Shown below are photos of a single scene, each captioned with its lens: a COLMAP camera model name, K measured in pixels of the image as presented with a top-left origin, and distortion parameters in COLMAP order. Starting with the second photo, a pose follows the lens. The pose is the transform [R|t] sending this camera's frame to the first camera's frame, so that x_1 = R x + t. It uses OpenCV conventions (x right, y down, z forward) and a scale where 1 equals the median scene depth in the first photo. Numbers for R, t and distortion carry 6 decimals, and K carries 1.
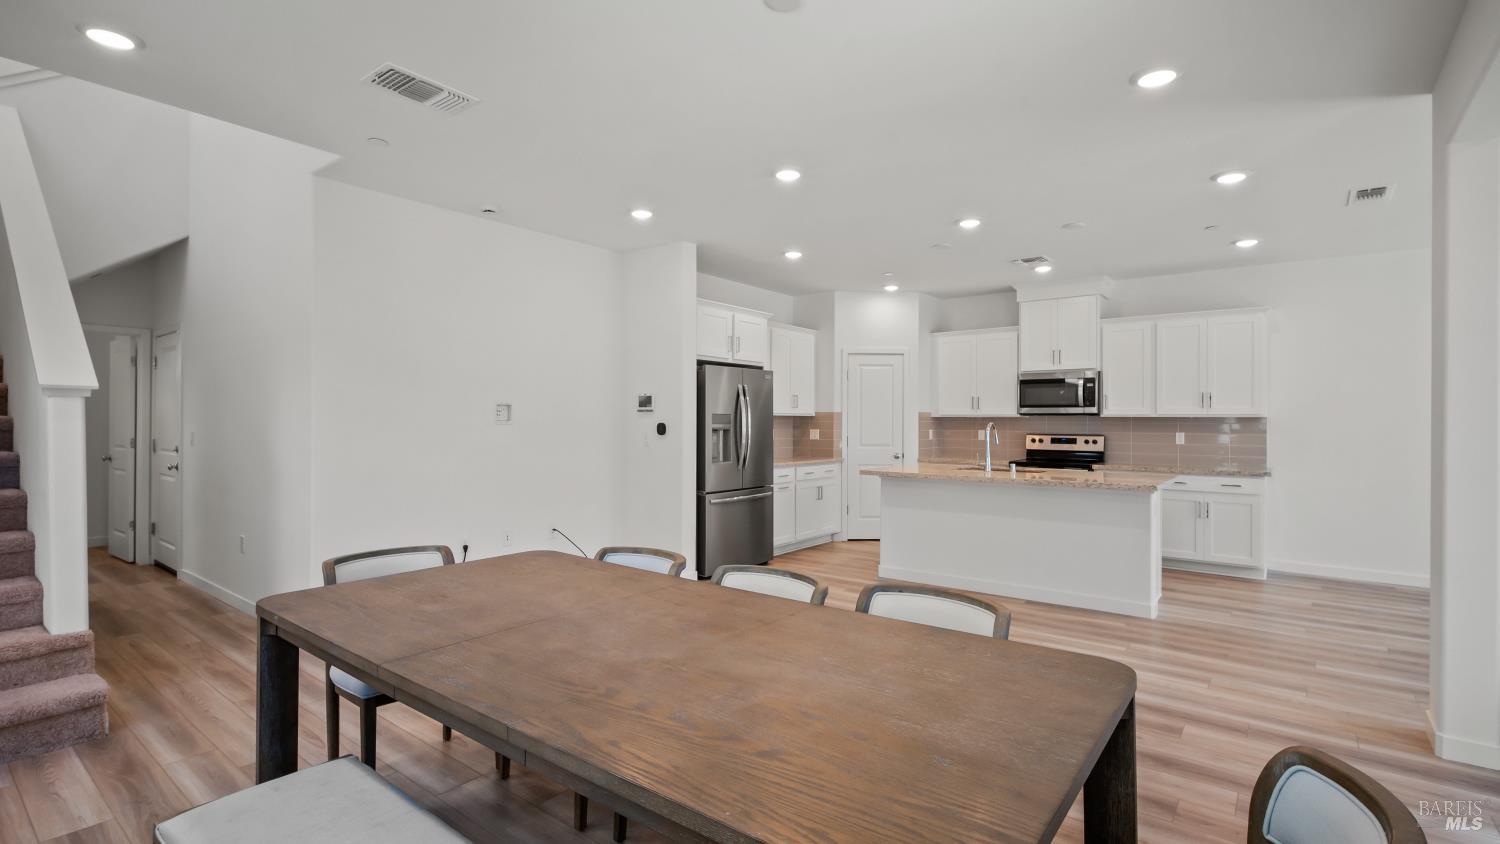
lens RADIAL K [[679.6, 0, 746.9], [0, 679.6, 428.5], [0, 0, 1]] dist [0.001857, -0.000707]
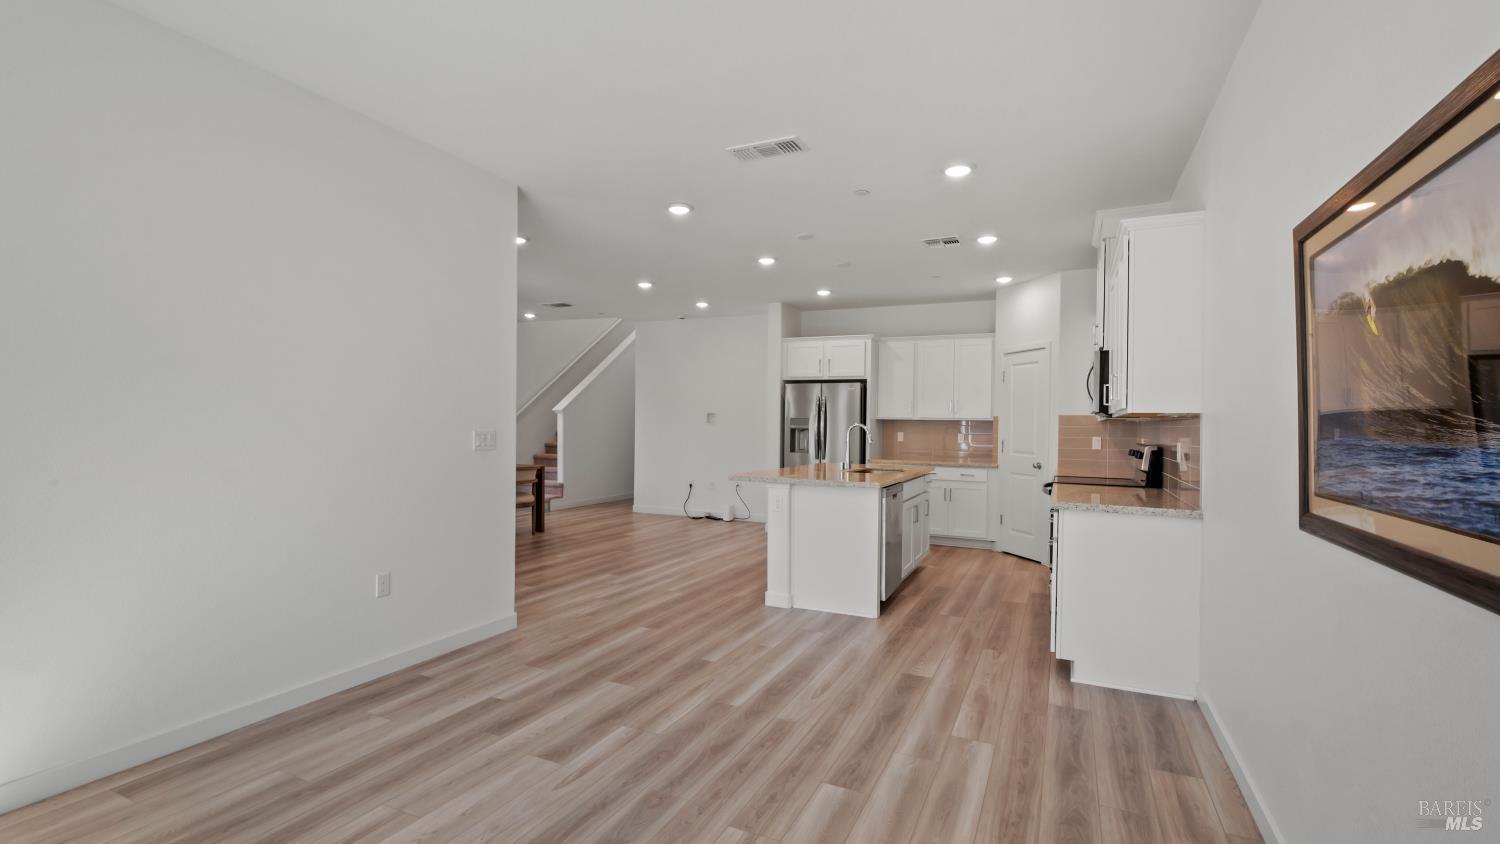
lens RADIAL K [[671.0, 0, 742.9], [0, 671.0, 424.4], [0, 0, 1]] dist [-0.000195, -0.000329]
pose [[0.228624, -0.002389, -0.973512, 1.085212], [-0.025308, 0.999644, -0.008396, 0.005168], [0.973186, 0.026557, 0.228482, 0.483967]]
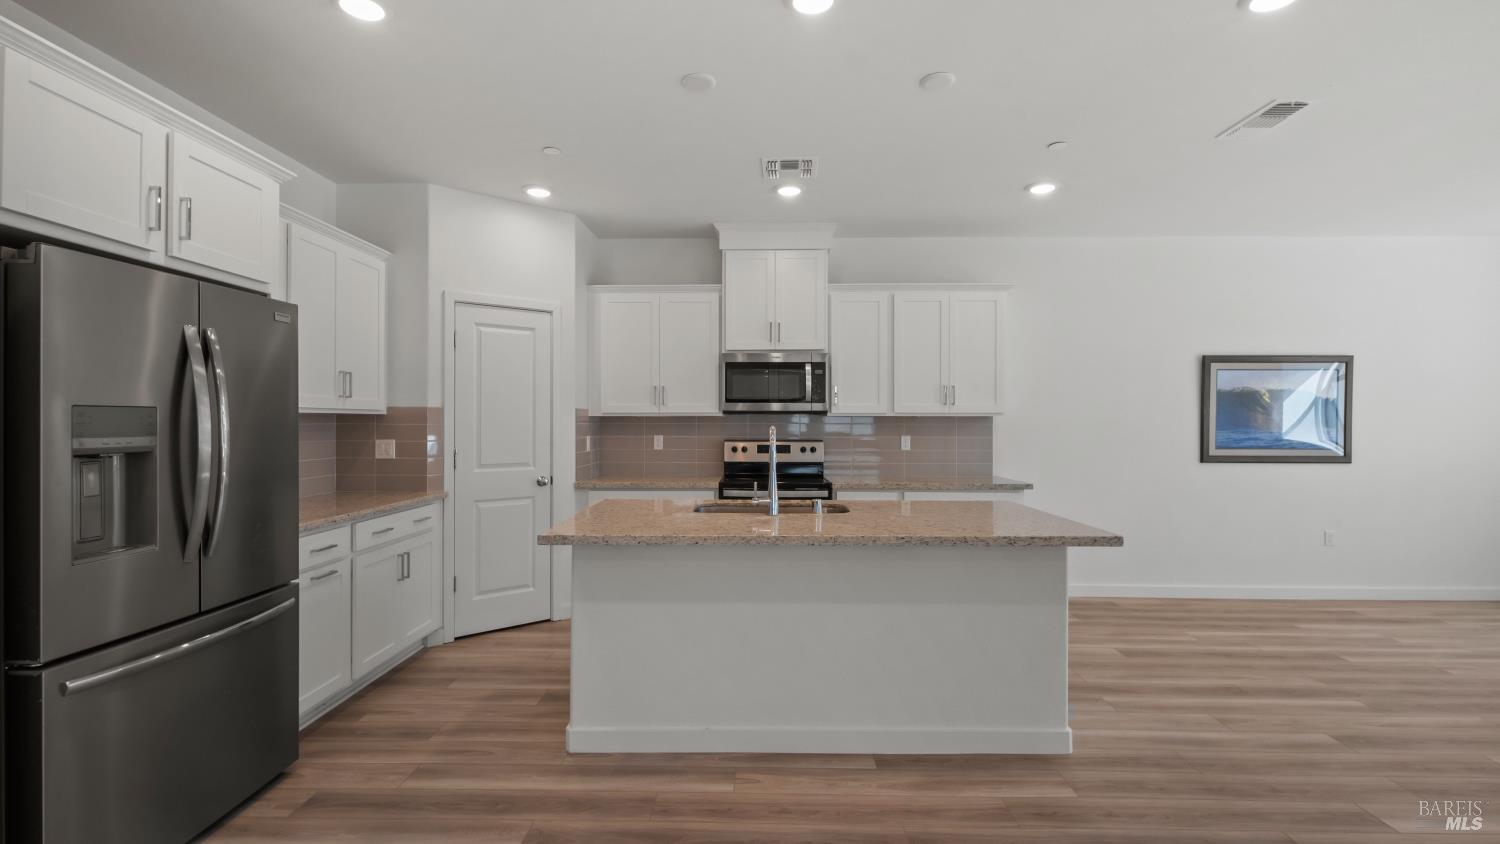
lens RADIAL K [[670.3, 0, 744.4], [0, 670.3, 417.1], [0, 0, 1]] dist [0.000184, -0.000138]
pose [[0.796993, -0.000207, 0.603988, 0.008167], [0.009948, 0.999869, -0.012784, -0.007574], [-0.603907, 0.016198, 0.796891, 0.470274]]
